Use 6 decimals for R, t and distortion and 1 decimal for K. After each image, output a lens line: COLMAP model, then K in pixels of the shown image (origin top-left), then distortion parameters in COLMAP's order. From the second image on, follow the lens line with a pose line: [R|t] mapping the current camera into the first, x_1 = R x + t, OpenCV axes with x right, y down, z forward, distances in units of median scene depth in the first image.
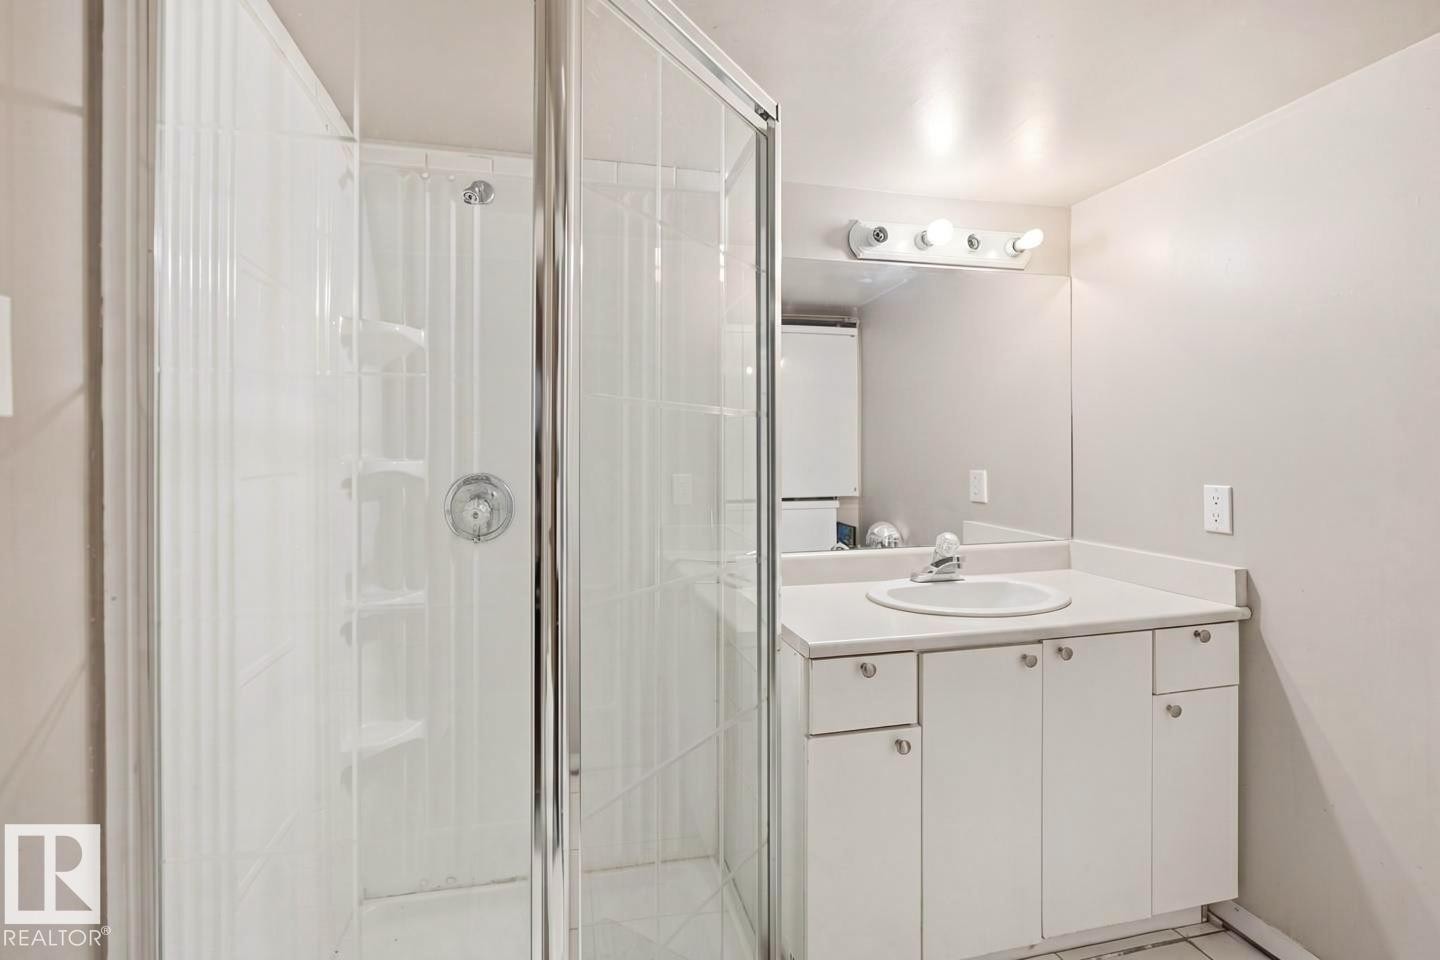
lens RADIAL K [[687.4, 0, 715.4], [0, 687.4, 441.3], [0, 0, 1]] dist [-0.003575, 0.000336]
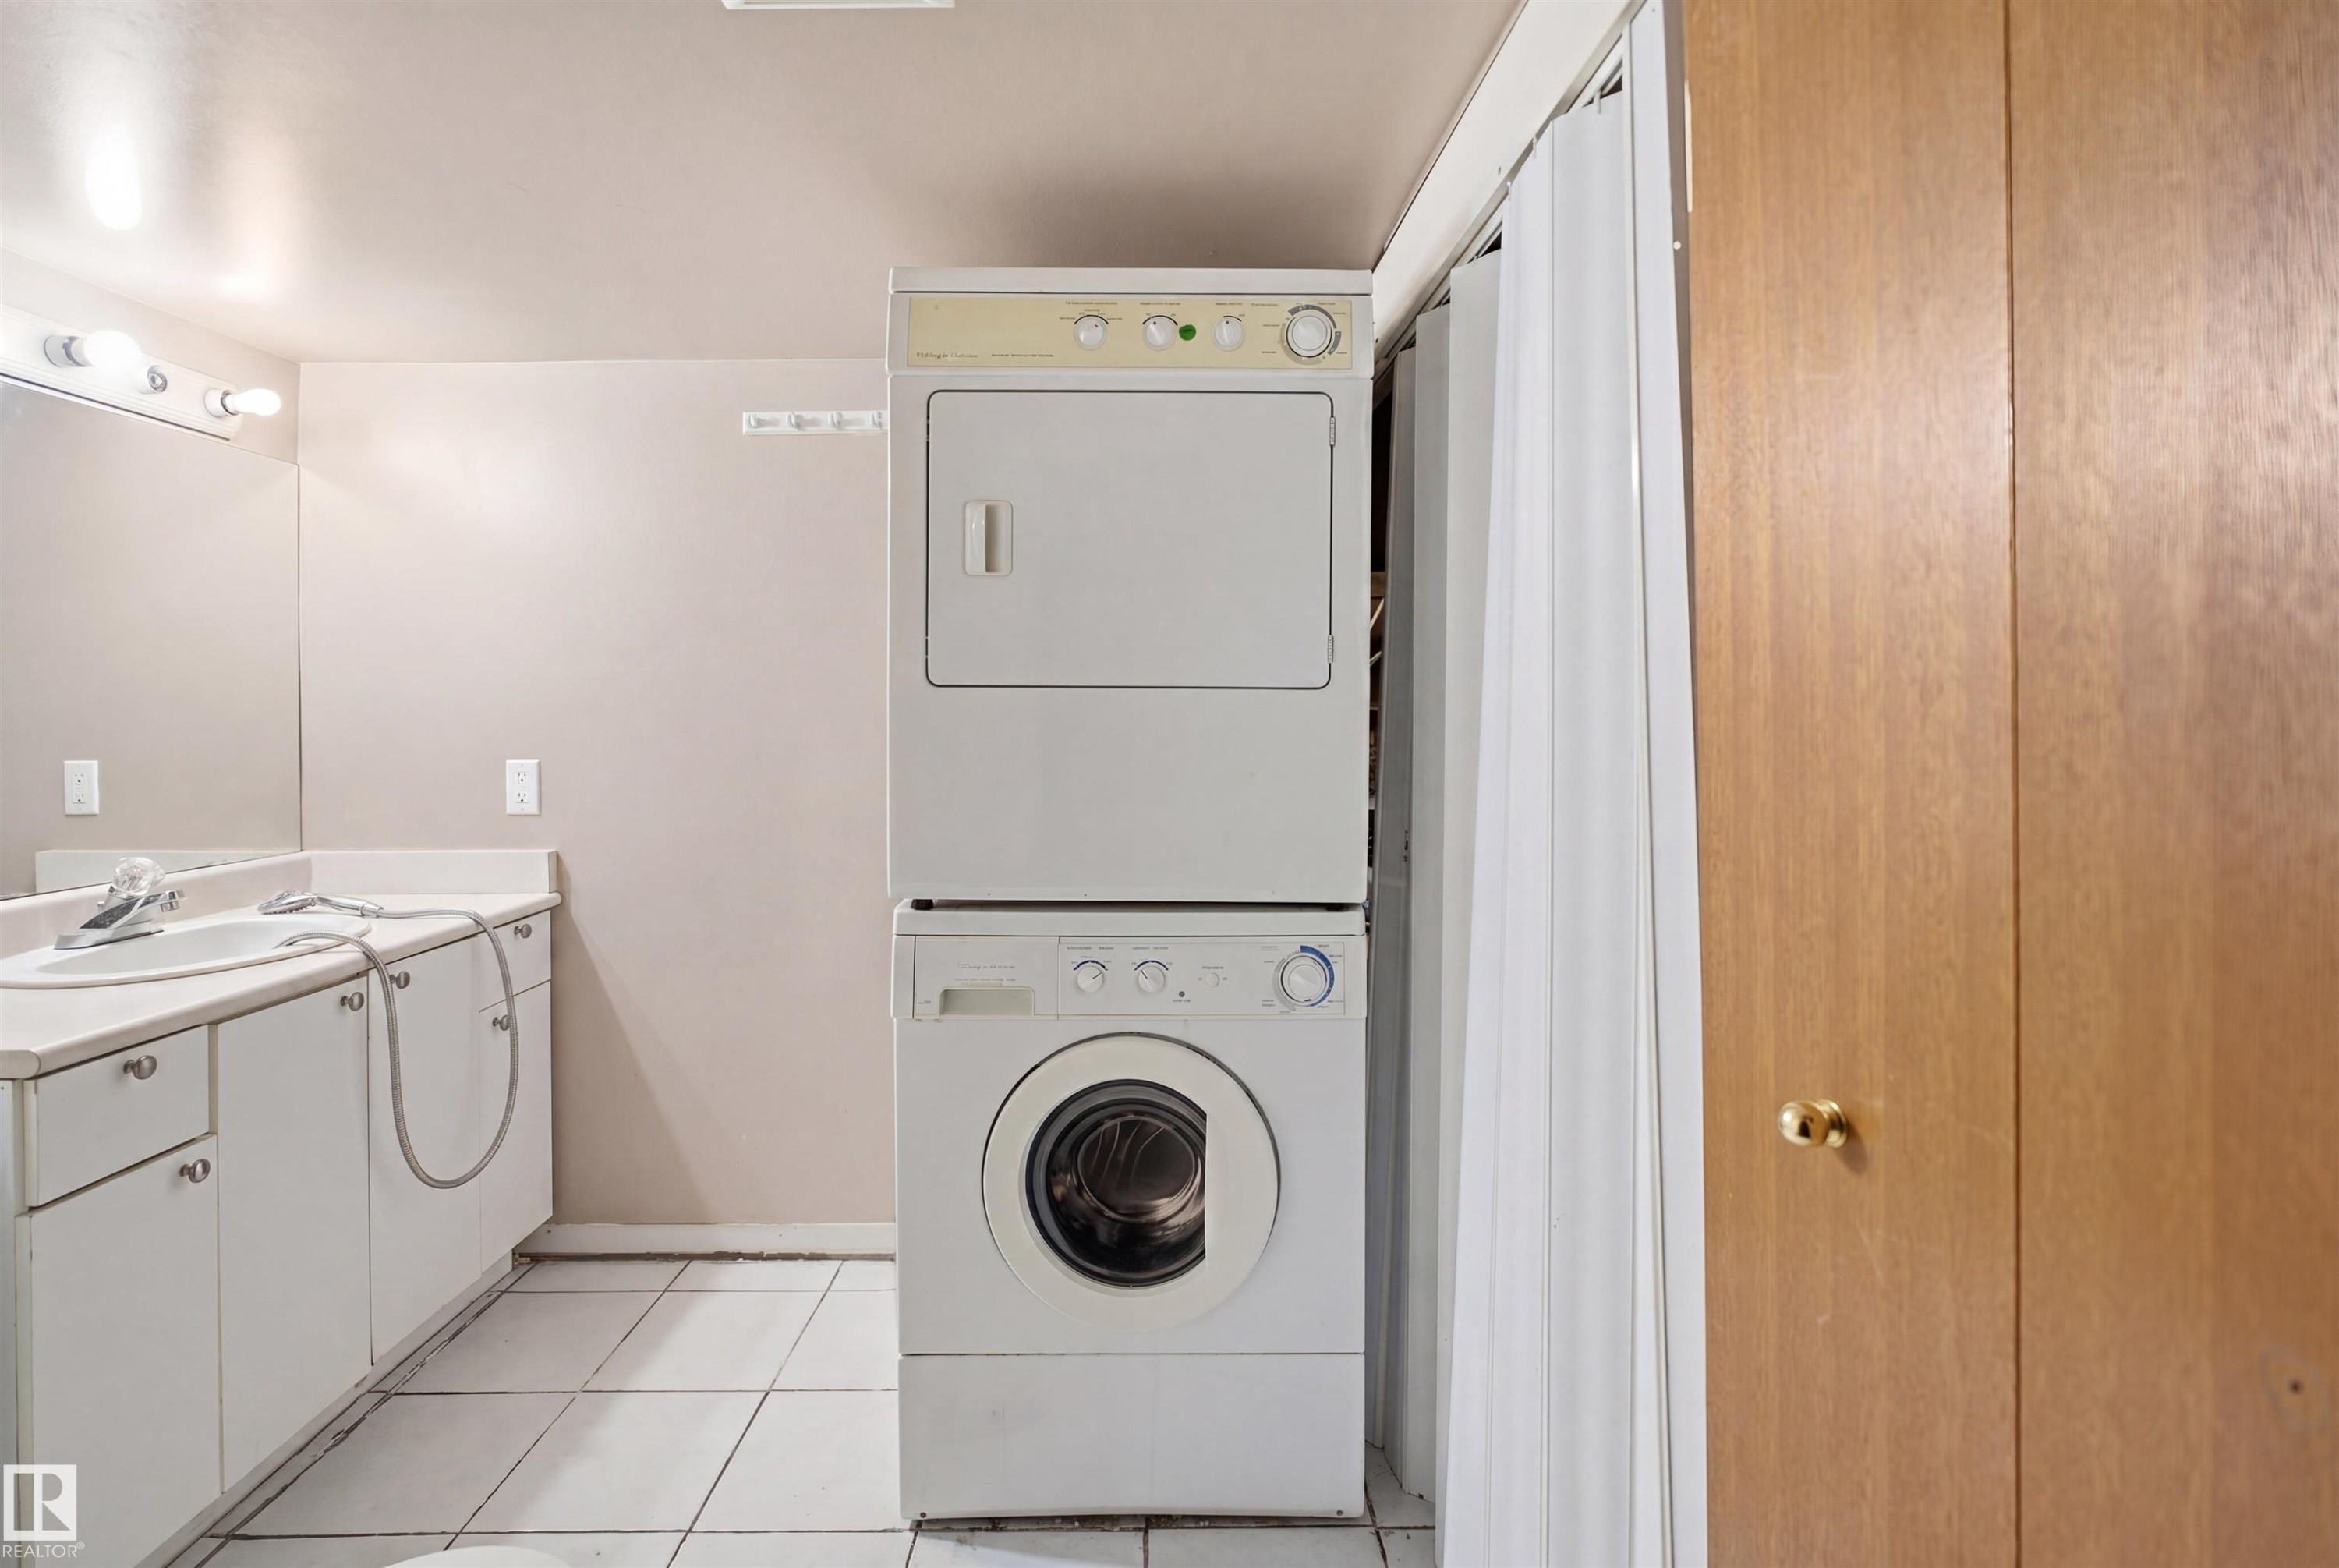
lens RADIAL K [[1116.6, 0, 1162.0], [0, 1116.6, 721.1], [0, 0, 1]] dist [-0.003575, 0.000336]
pose [[0.233156, 0.000447, 0.972439, -0.417637], [-0.004888, 0.999988, 0.000712, 0.008820], [-0.972427, -0.004919, 0.233156, -0.106168]]
